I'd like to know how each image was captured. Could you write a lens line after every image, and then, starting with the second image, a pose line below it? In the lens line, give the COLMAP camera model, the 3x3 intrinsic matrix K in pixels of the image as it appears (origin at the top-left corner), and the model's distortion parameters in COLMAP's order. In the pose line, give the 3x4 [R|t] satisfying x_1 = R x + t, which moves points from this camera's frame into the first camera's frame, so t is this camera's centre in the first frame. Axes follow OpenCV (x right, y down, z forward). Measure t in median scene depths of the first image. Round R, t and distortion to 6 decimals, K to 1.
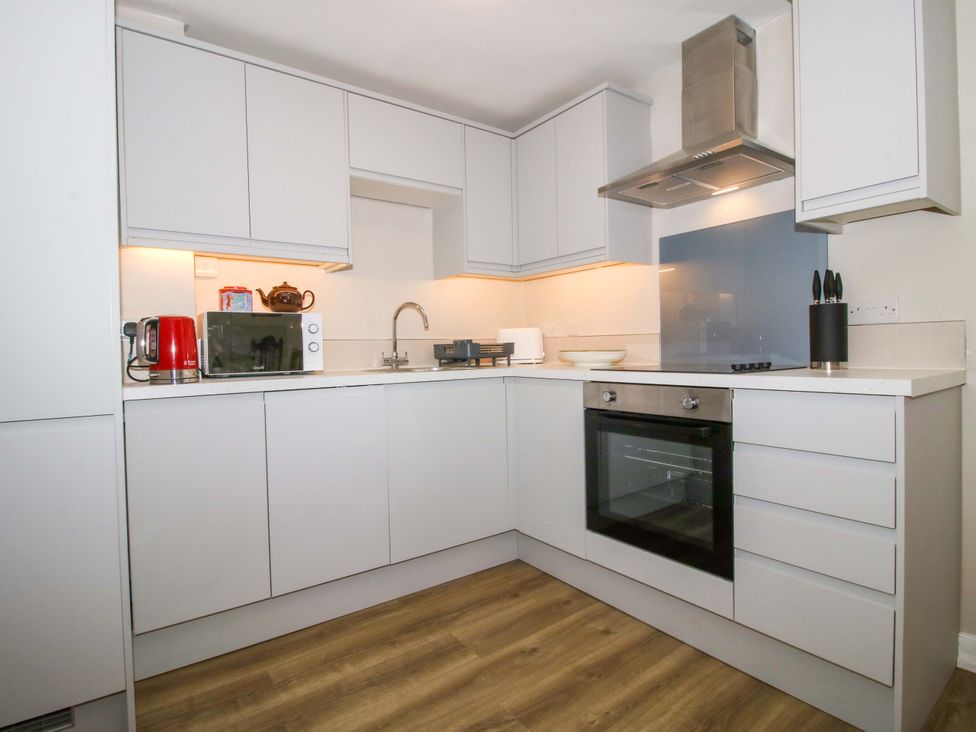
lens RADIAL K [[508.9, 0, 480.7], [0, 508.9, 358.2], [0, 0, 1]] dist [0.002856, -0.014029]
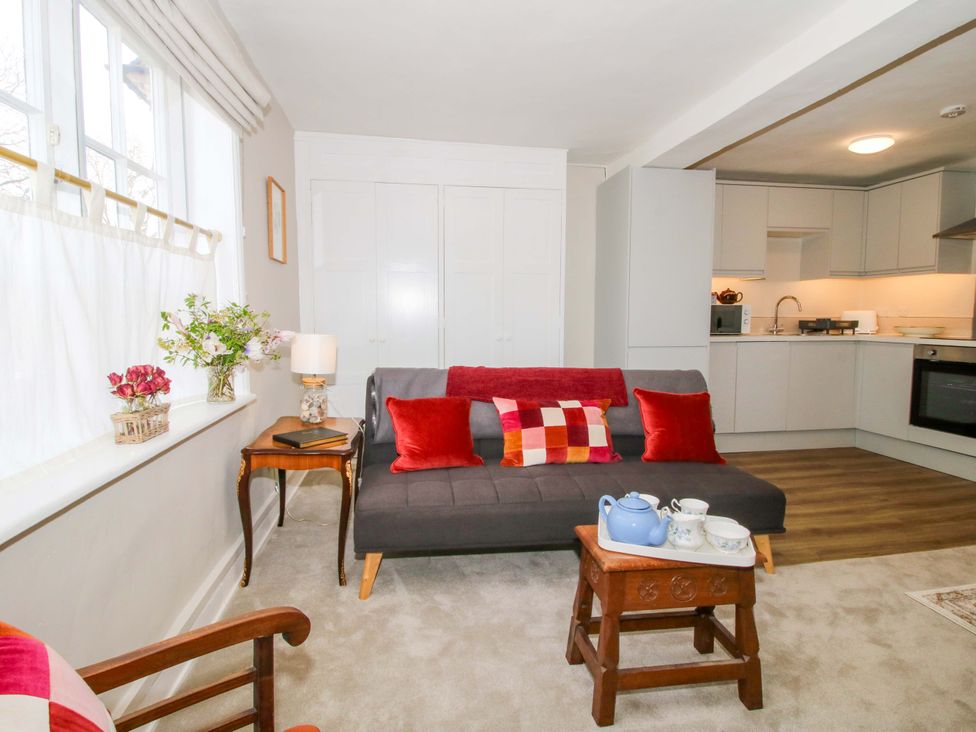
lens RADIAL K [[508.9, 0, 480.7], [0, 508.9, 358.2], [0, 0, 1]] dist [0.002856, -0.014029]
pose [[0.890869, 0.054824, -0.450940, -0.333984], [-0.023504, 0.996924, 0.074769, -0.003901], [0.453652, -0.056010, 0.889417, -1.223207]]
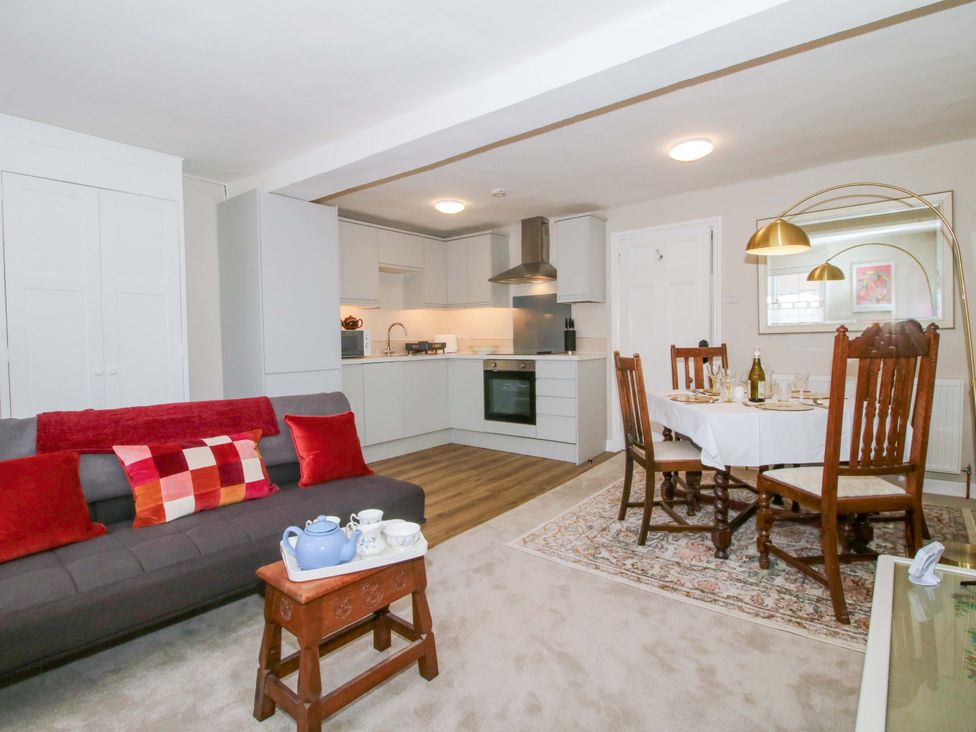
lens RADIAL K [[508.9, 0, 480.7], [0, 508.9, 358.2], [0, 0, 1]] dist [0.002856, -0.014029]
pose [[0.964632, -0.007064, 0.263507, -0.420543], [0.002265, 0.999826, 0.018511, -0.005496], [-0.263592, -0.017260, 0.964480, -1.254680]]
